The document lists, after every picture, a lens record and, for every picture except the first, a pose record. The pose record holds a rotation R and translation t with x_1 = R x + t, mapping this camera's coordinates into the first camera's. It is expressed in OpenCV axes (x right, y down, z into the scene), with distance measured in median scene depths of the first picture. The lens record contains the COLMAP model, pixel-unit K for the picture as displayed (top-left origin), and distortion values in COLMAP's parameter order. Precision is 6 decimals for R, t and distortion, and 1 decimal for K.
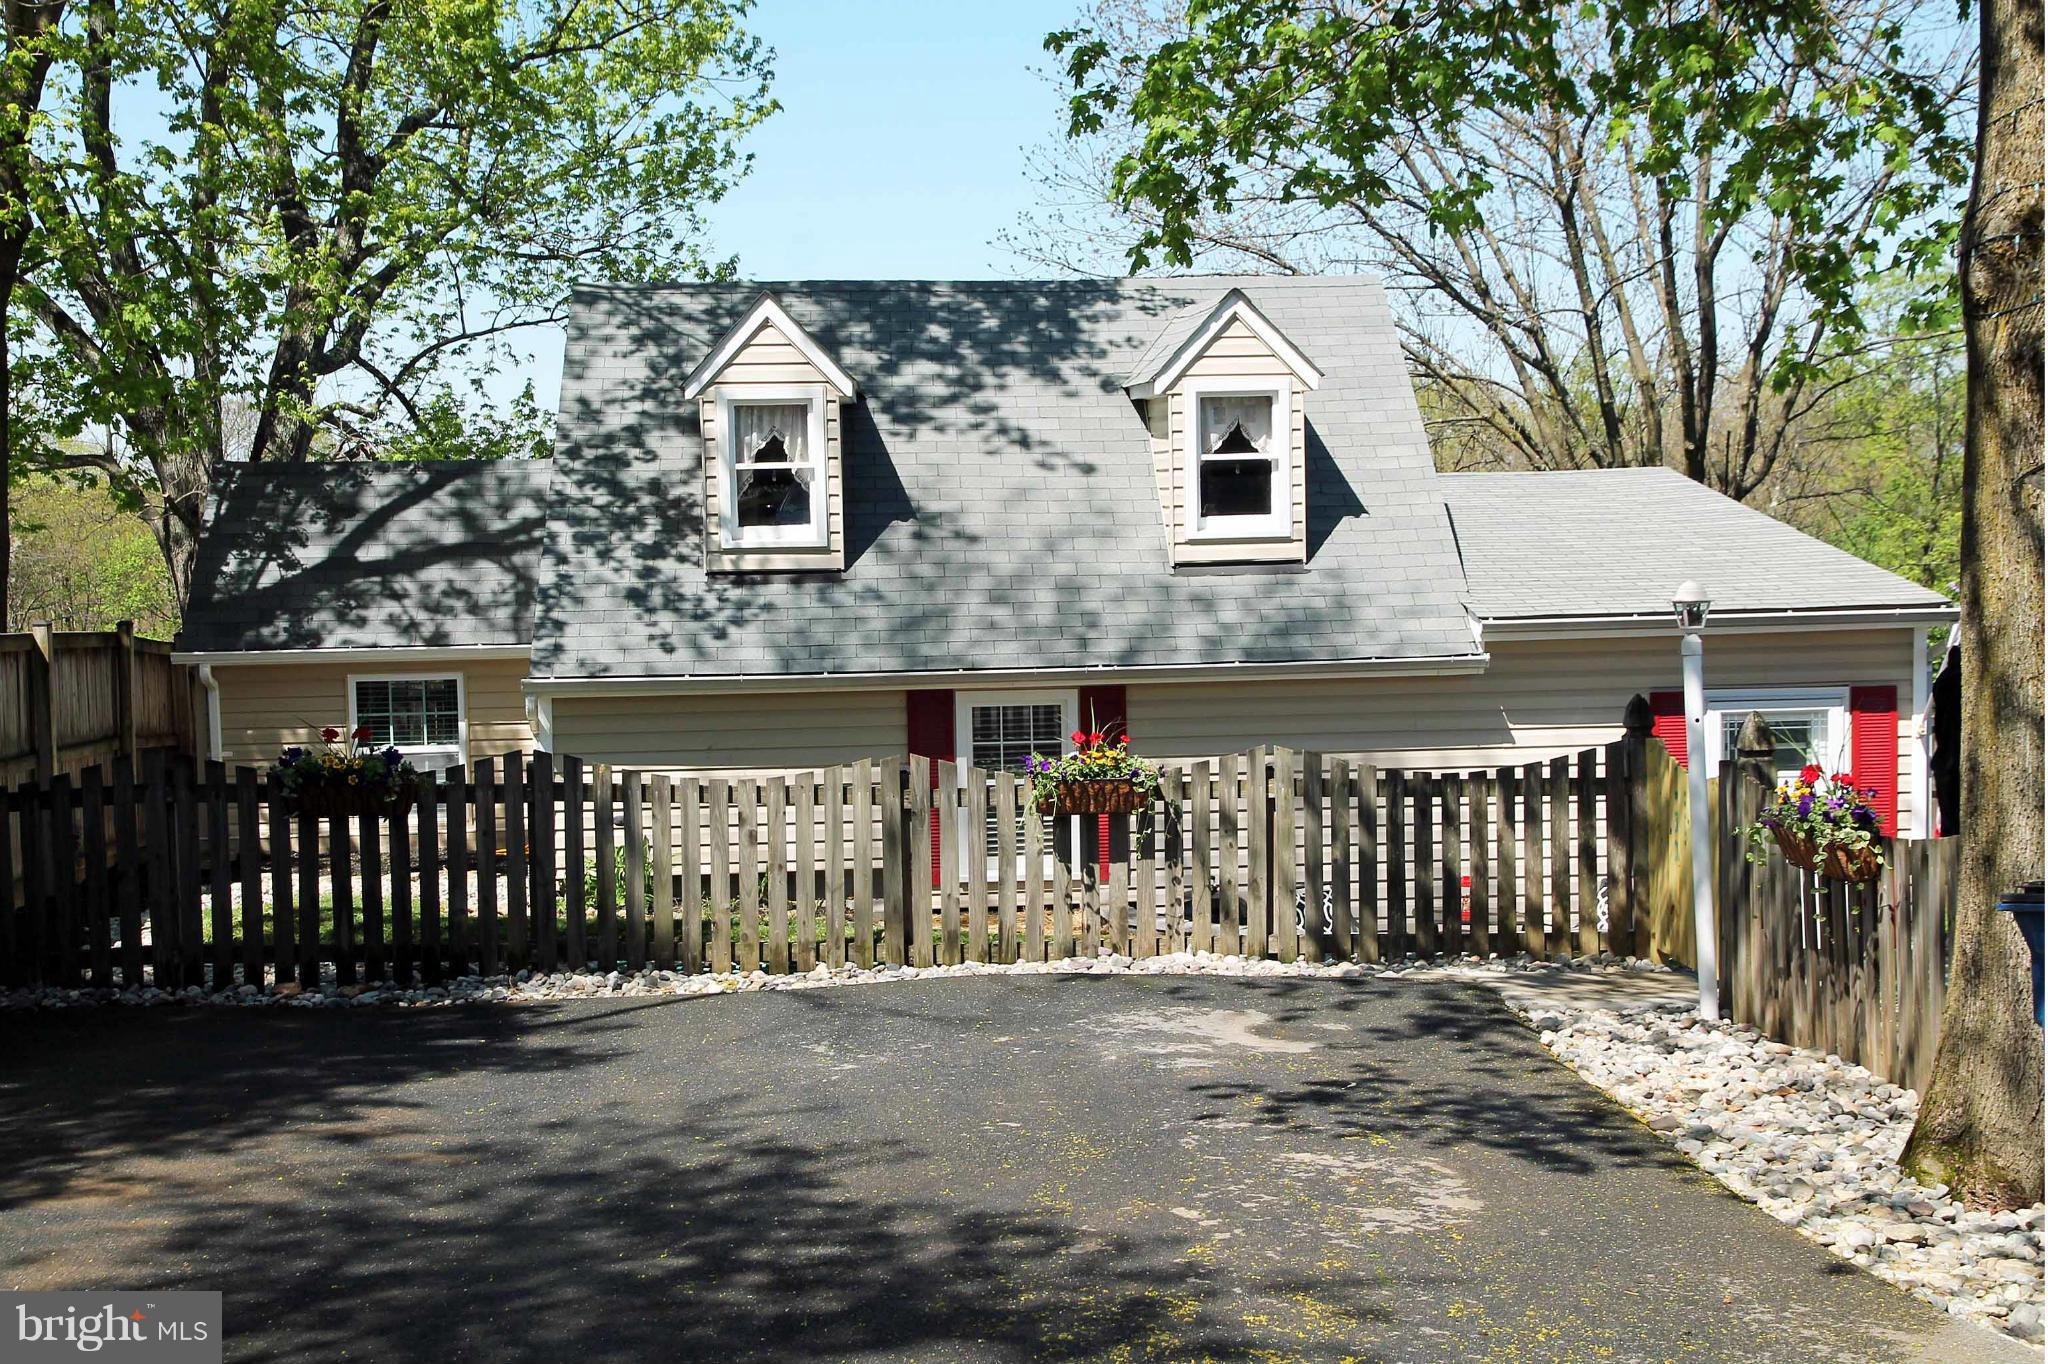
lens RADIAL K [[2236.1, 0, 1024.0], [0, 2236.1, 682.0], [0, 0, 1]] dist [0.189116, 0.483350]
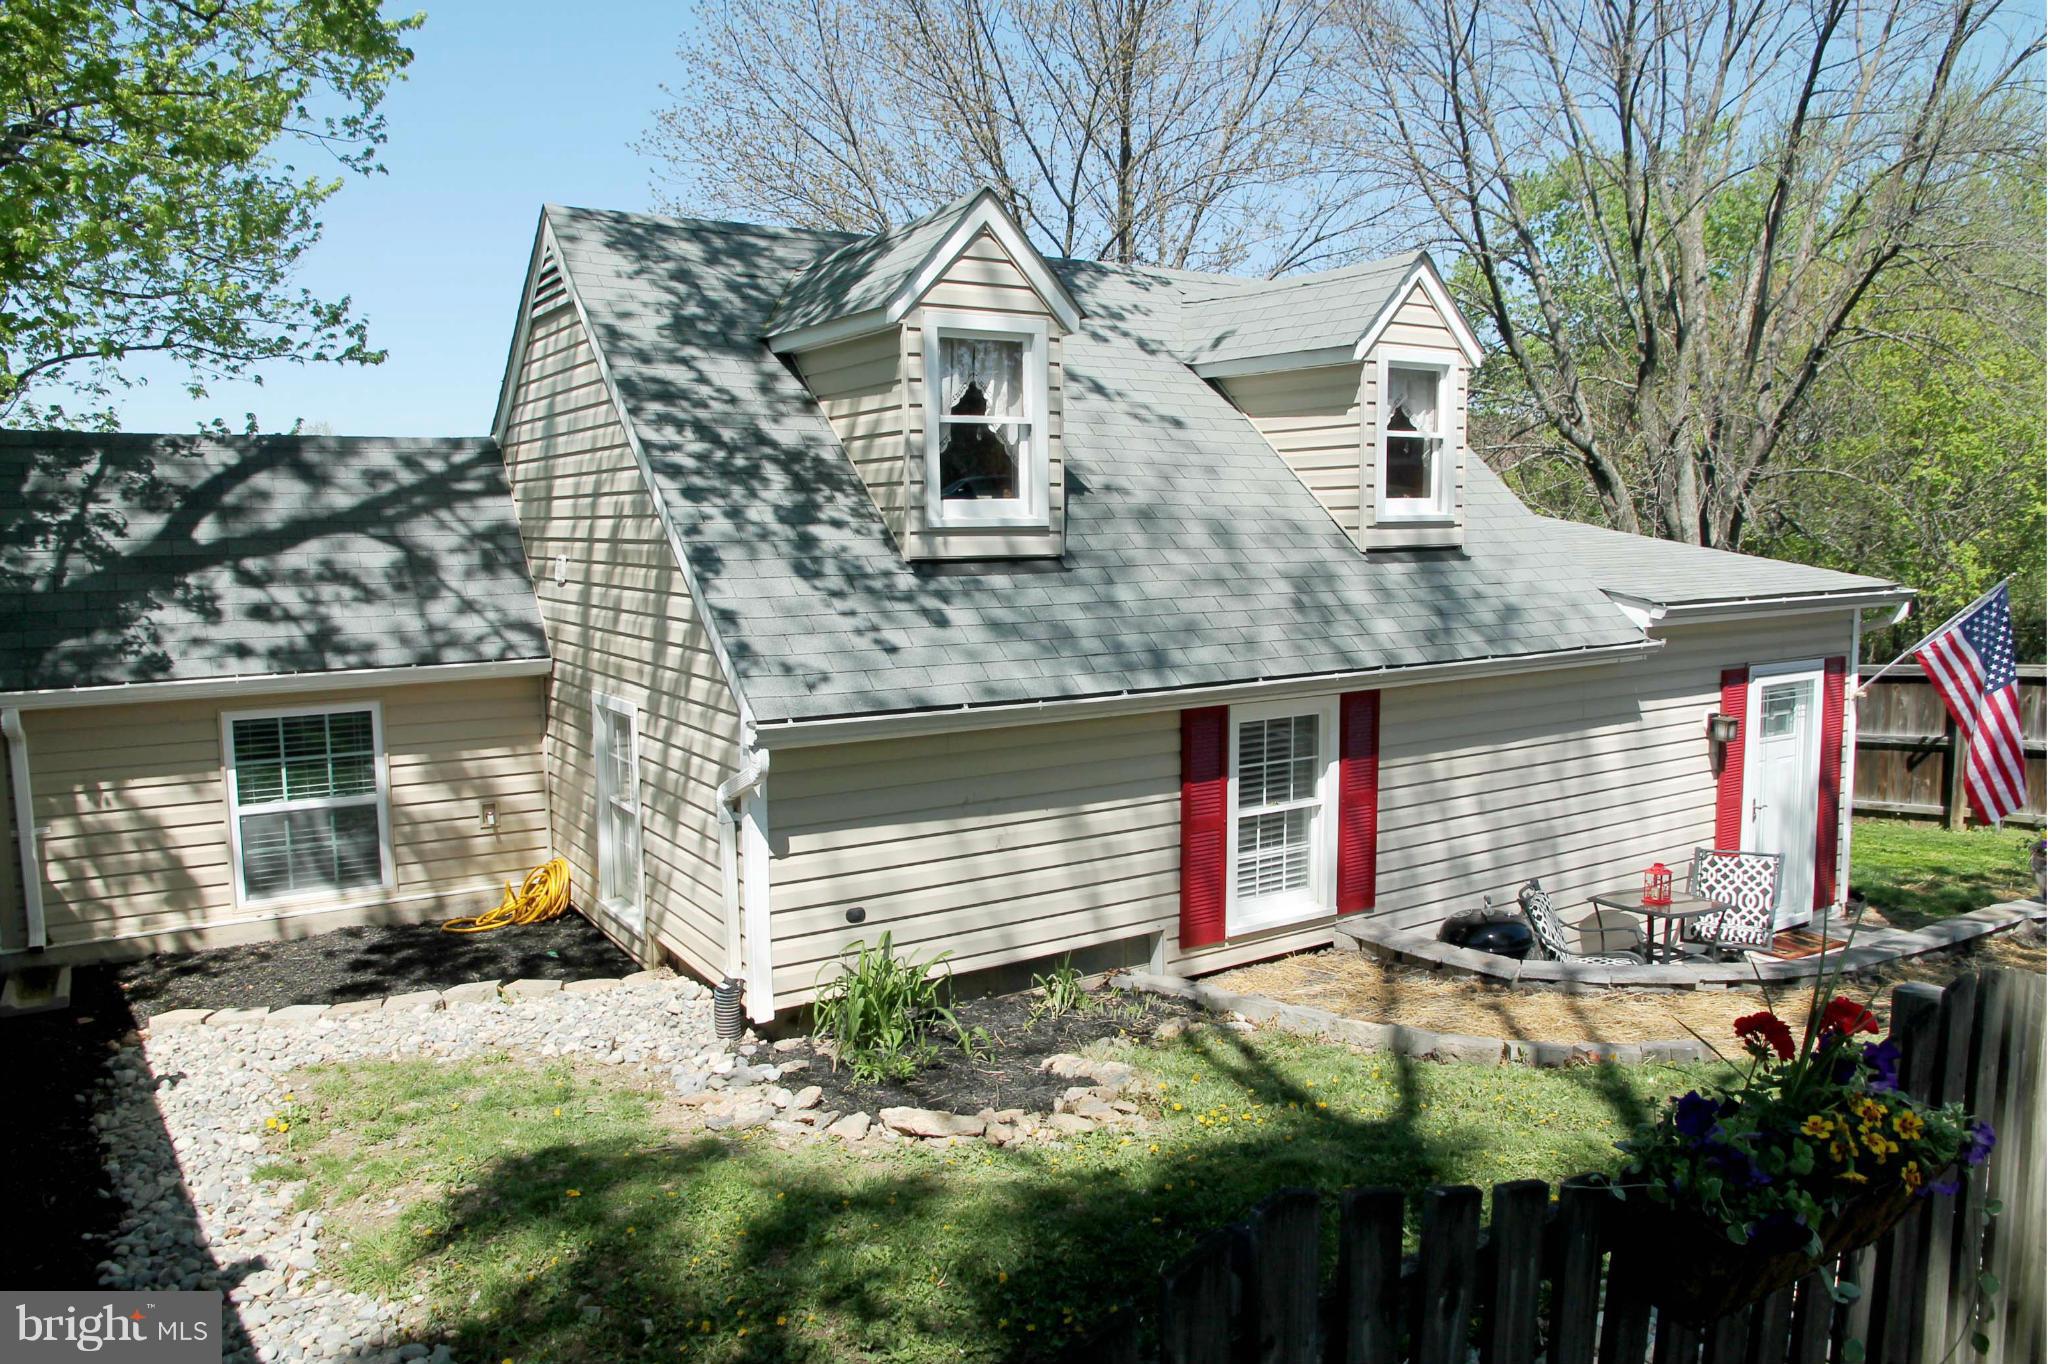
lens RADIAL K [[1379.8, 0, 1024.0], [0, 1379.8, 682.0], [0, 0, 1]] dist [-0.077862, 0.076617]
pose [[0.891846, -0.044380, 0.450156, -0.309361], [0.034712, 0.998956, 0.029713, -0.020881], [-0.451005, -0.010873, 0.892455, 0.572467]]
